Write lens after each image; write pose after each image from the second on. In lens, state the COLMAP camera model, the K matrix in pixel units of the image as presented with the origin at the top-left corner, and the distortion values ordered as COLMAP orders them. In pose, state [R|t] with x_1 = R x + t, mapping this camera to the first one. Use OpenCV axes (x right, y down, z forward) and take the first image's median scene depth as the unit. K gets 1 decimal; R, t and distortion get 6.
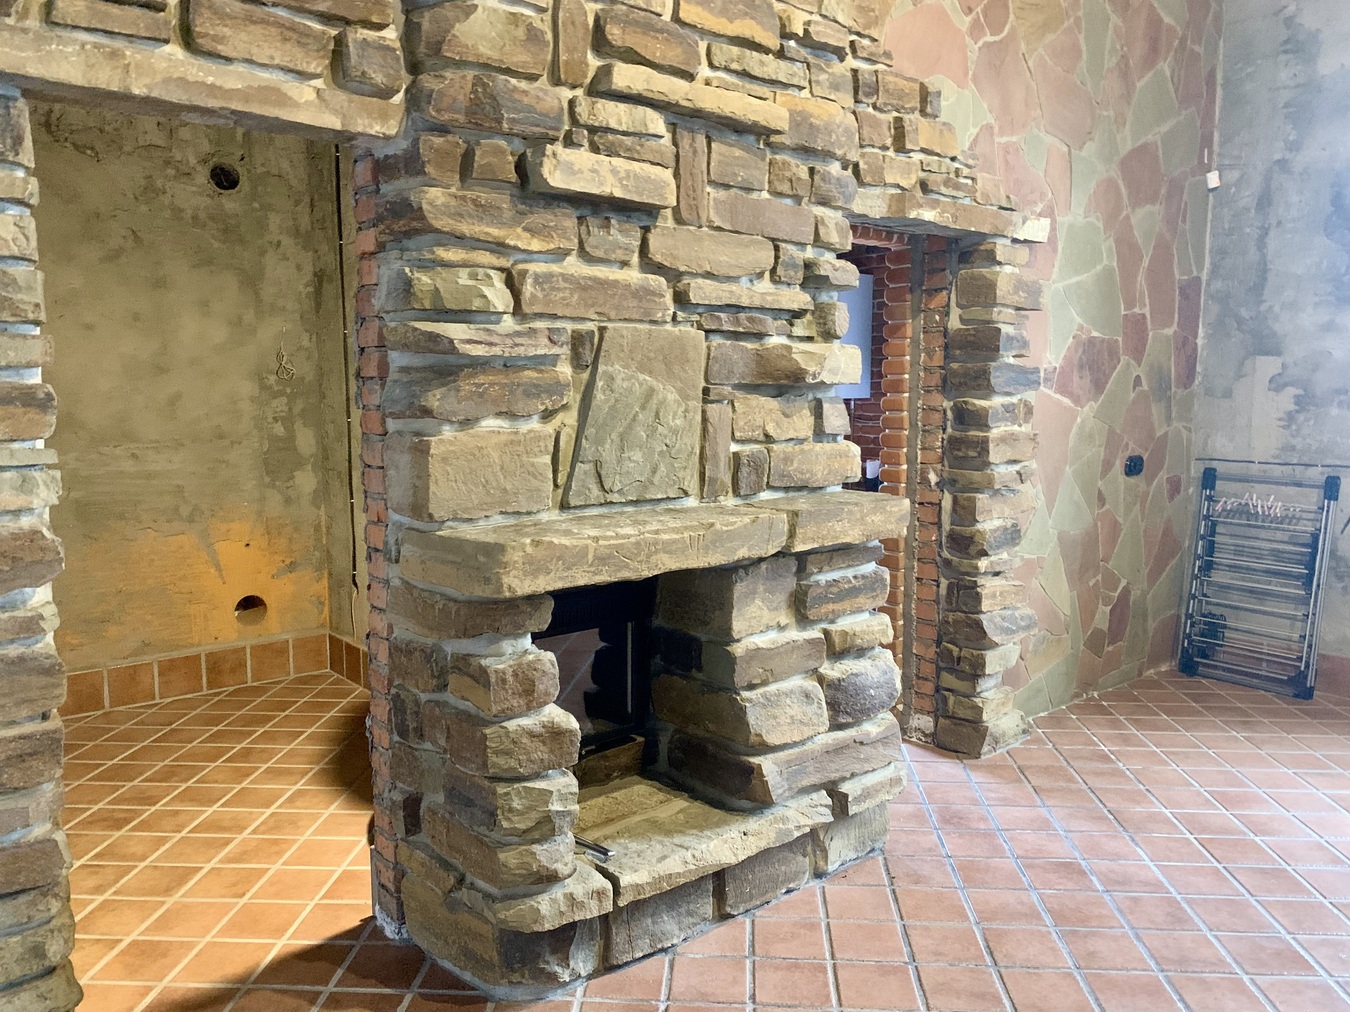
lens RADIAL K [[1029.7, 0, 680.9], [0, 1029.7, 503.8], [0, 0, 1]] dist [0.024990, -0.023677]
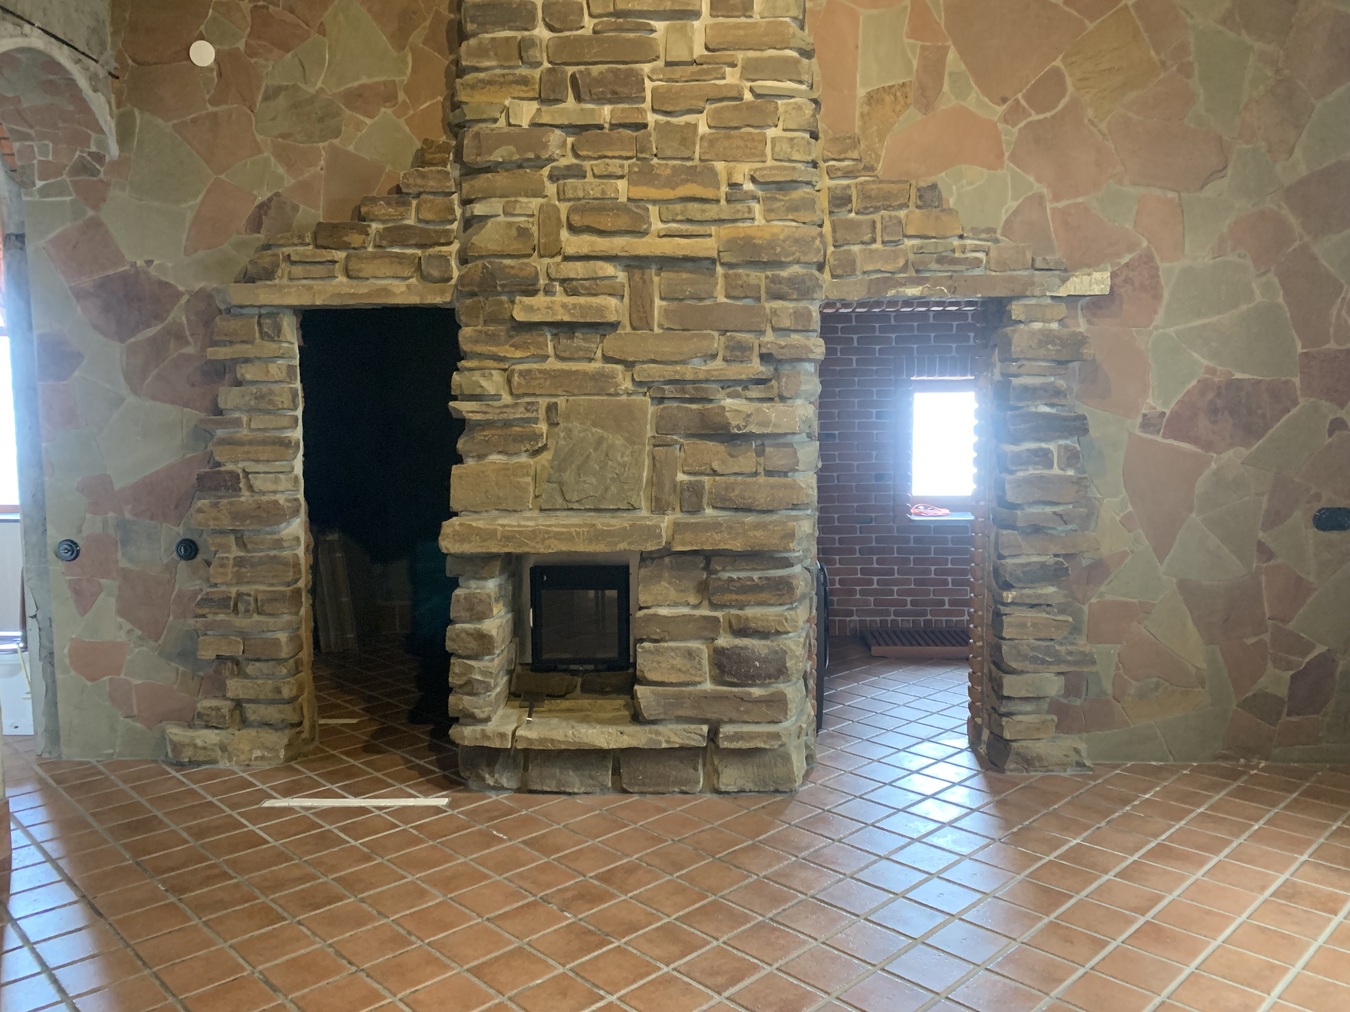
lens RADIAL K [[1039.8, 0, 675.0], [0, 1039.8, 506.0], [0, 0, 1]] dist [0.059192, -0.086709]
pose [[0.746685, 0.053187, -0.663048, 1.085002], [-0.068919, 0.997619, 0.002412, -0.019487], [0.661598, 0.043896, 0.748573, -0.098856]]
